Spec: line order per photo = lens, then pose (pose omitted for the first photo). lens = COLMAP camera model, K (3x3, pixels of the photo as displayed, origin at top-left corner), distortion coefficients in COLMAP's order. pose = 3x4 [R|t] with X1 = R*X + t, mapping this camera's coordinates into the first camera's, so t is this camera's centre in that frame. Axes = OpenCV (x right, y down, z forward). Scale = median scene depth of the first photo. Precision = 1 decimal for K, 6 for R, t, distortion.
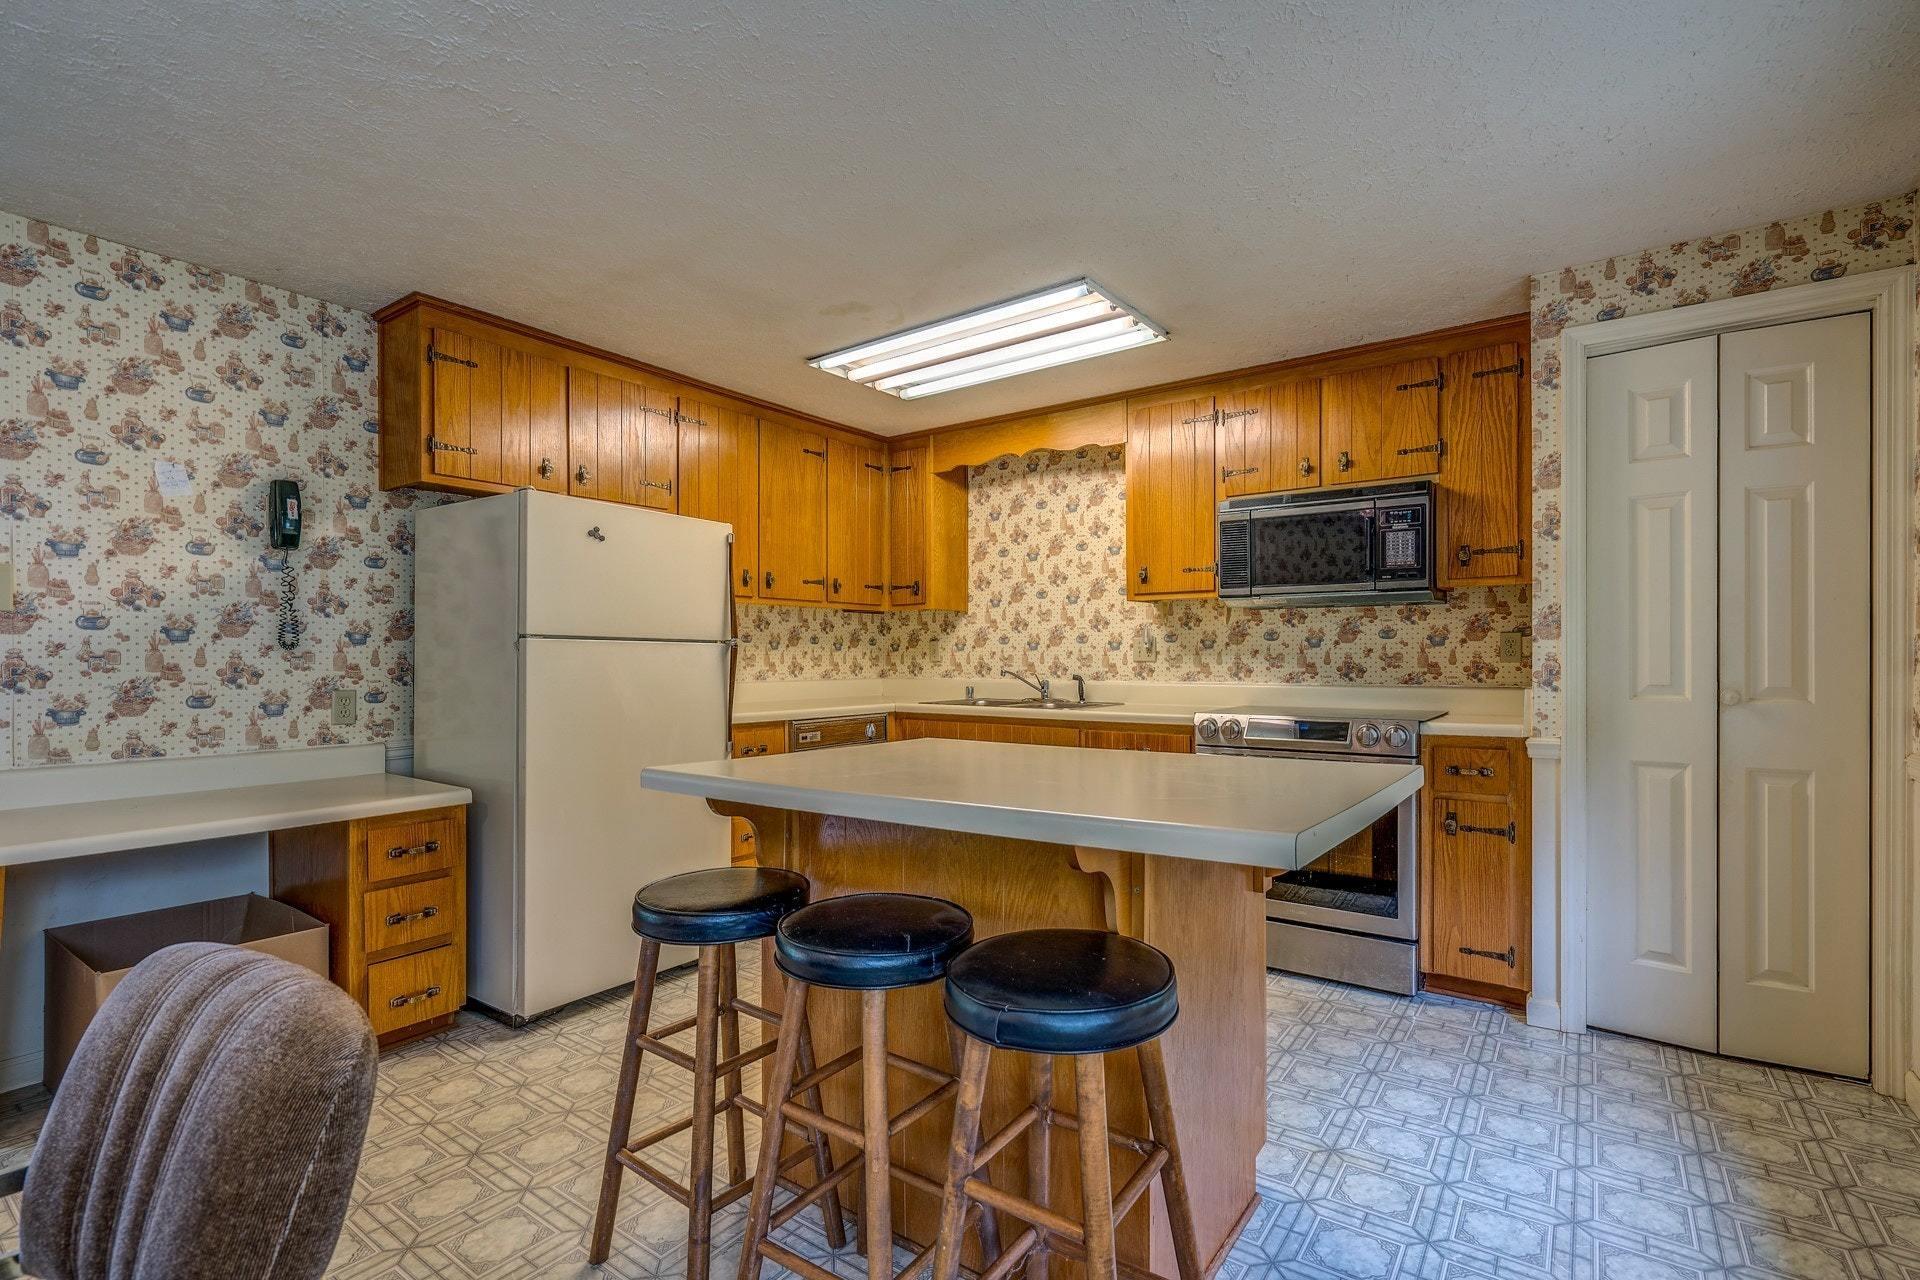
lens RADIAL K [[876.5, 0, 965.6], [0, 876.5, 668.5], [0, 0, 1]] dist [-0.002579, 0.002347]
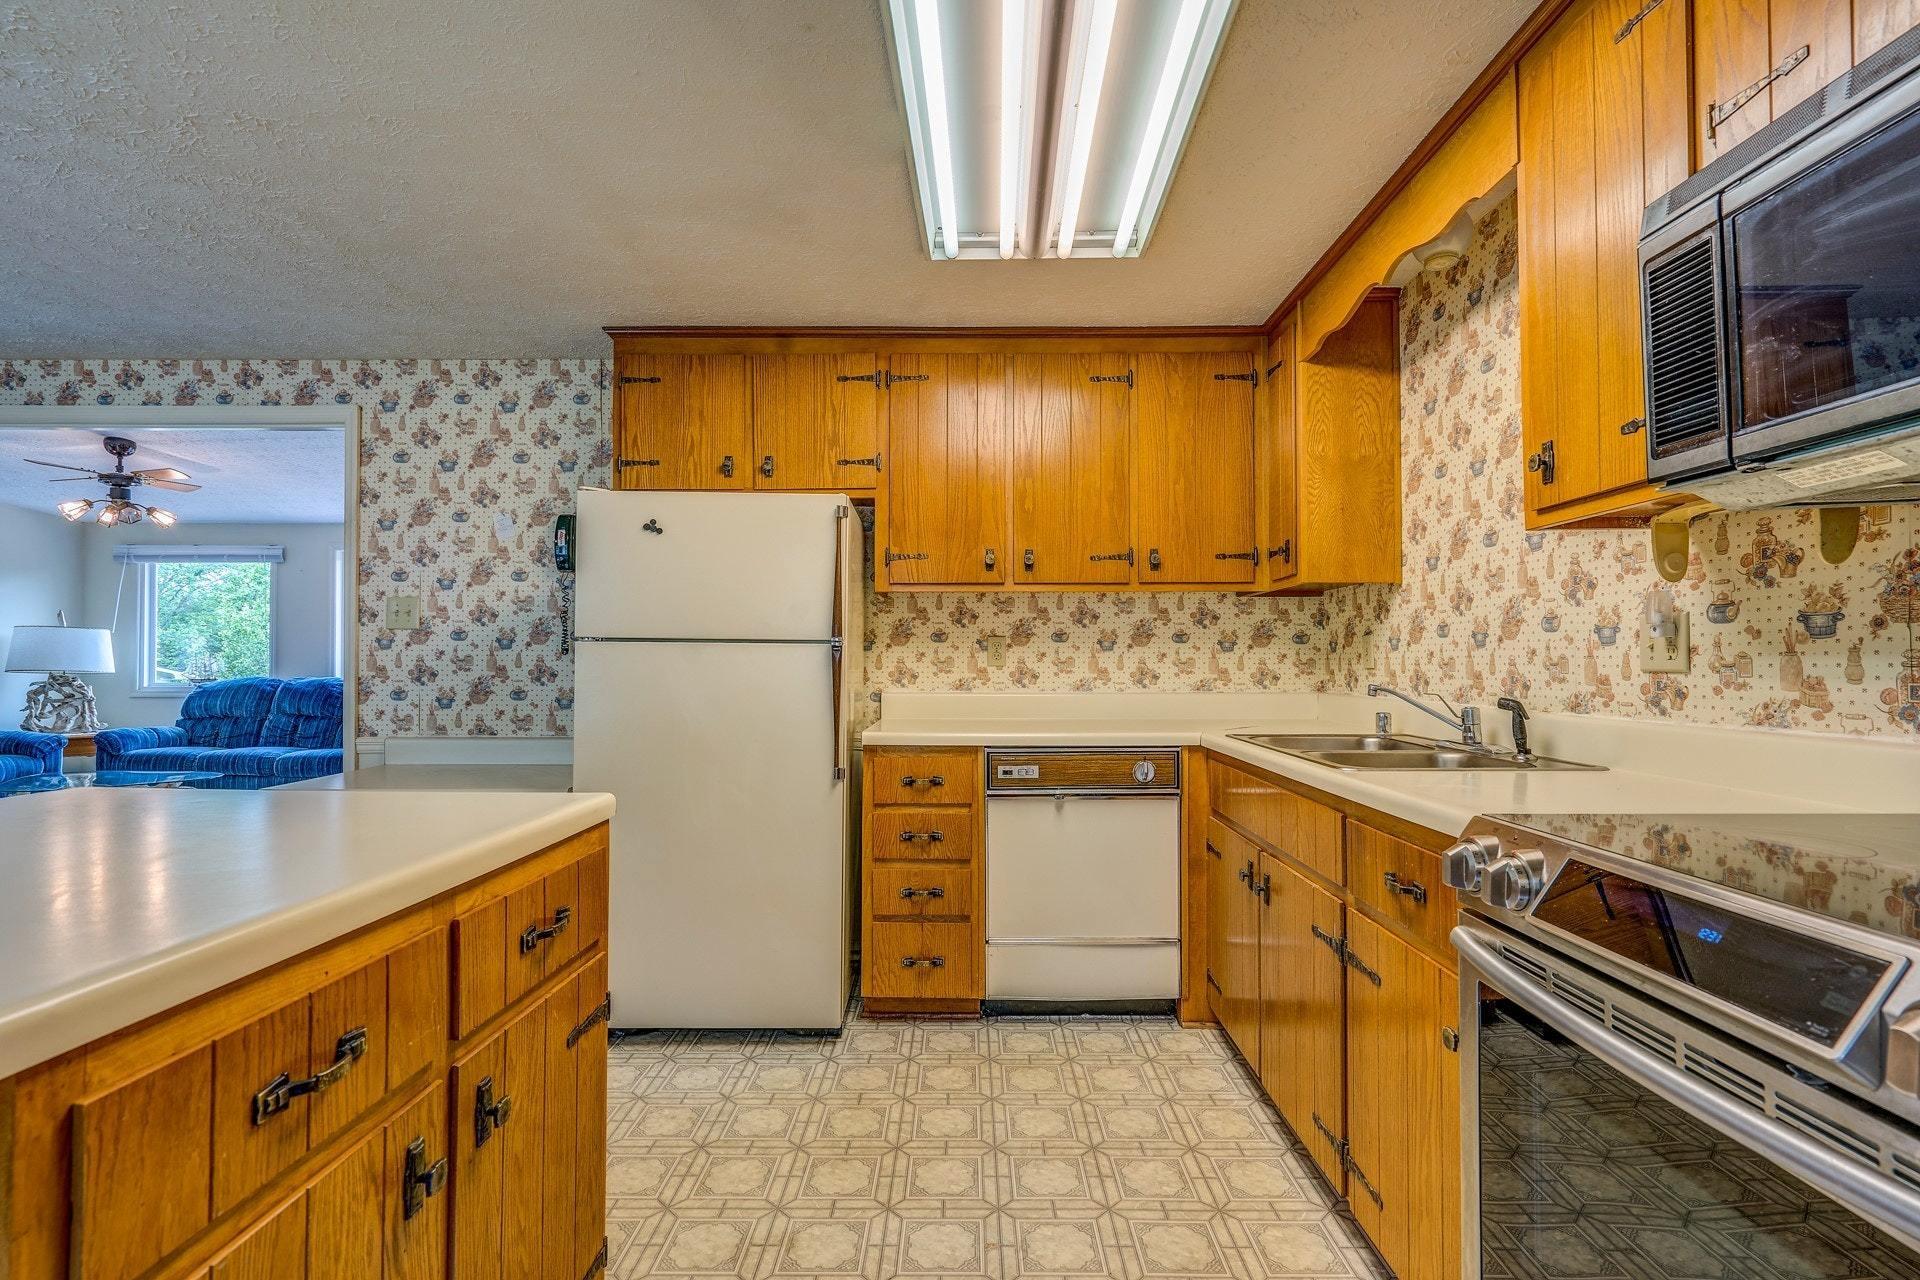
lens RADIAL K [[876.5, 0, 960.3], [0, 876.5, 650.7], [0, 0, 1]] dist [-0.002579, 0.002347]
pose [[0.577993, -0.009497, -0.815987, 0.410670], [-0.011846, 0.999729, -0.020027, -0.006734], [0.815956, 0.021242, 0.577724, 0.581507]]
